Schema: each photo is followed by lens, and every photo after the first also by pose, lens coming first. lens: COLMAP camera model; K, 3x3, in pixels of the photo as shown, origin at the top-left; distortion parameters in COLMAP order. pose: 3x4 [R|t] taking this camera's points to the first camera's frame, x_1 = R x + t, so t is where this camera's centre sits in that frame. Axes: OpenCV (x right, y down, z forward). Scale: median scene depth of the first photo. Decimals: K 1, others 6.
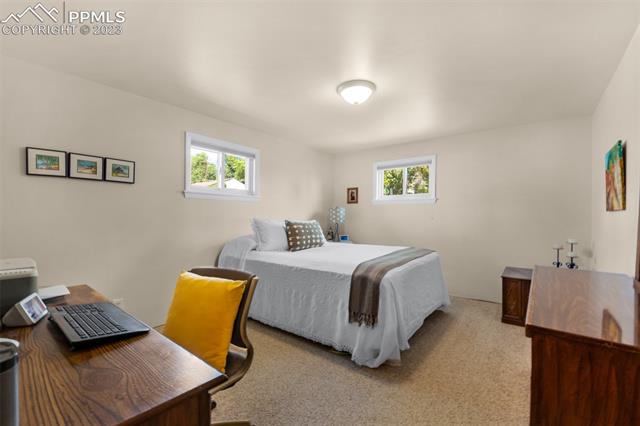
lens RADIAL K [[274.8, 0, 320.0], [0, 274.8, 213.0], [0, 0, 1]] dist [0.000927, -0.000156]
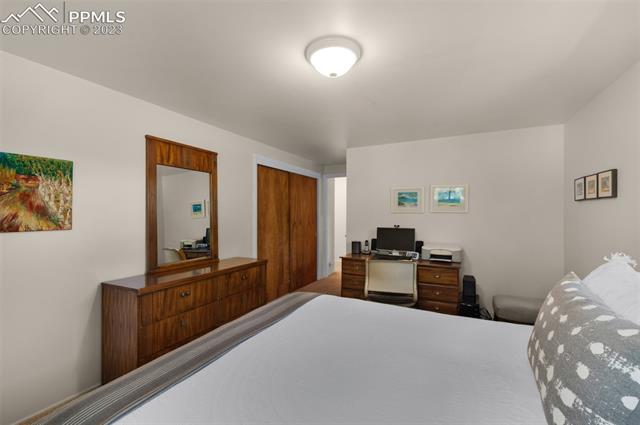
lens RADIAL K [[274.8, 0, 320.0], [0, 274.8, 212.5], [0, 0, 1]] dist [0.000927, -0.000156]
pose [[-0.975002, -0.008718, -0.222026, 0.318039], [-0.004830, 0.999825, -0.018047, -0.050468], [0.222145, -0.016524, -0.974874, 1.703659]]
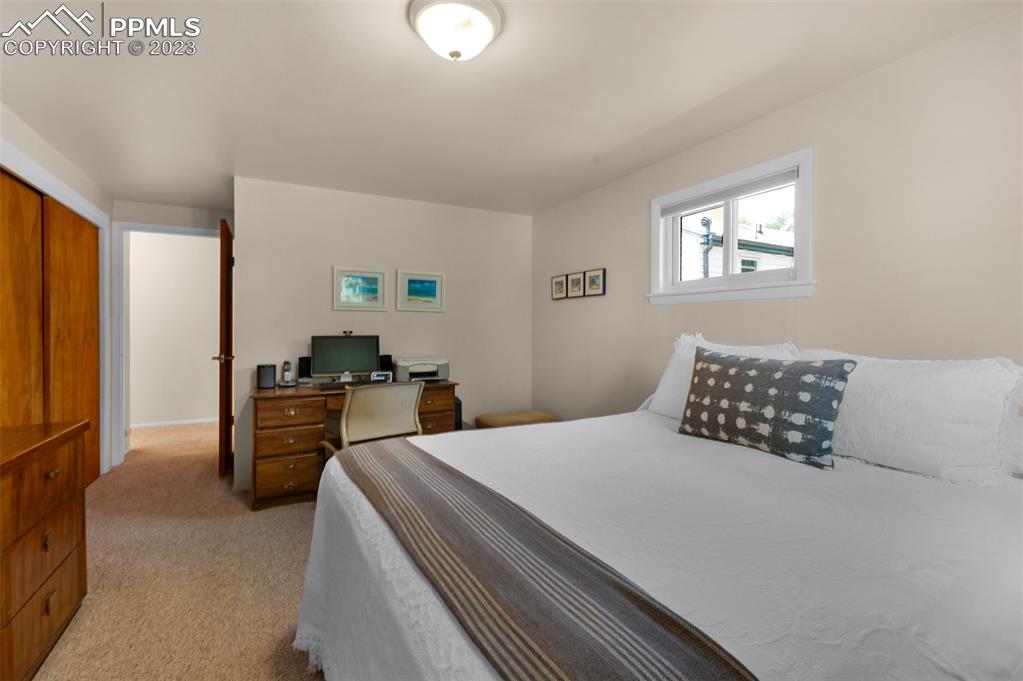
lens RADIAL K [[453.6, 0, 509.6], [0, 453.6, 328.8], [0, 0, 1]] dist [0.009135, -0.000021]
pose [[-0.381690, -0.005079, -0.924276, 0.735329], [0.012091, 0.999872, -0.010488, 0.006112], [0.924211, -0.015179, -0.381580, 1.365673]]
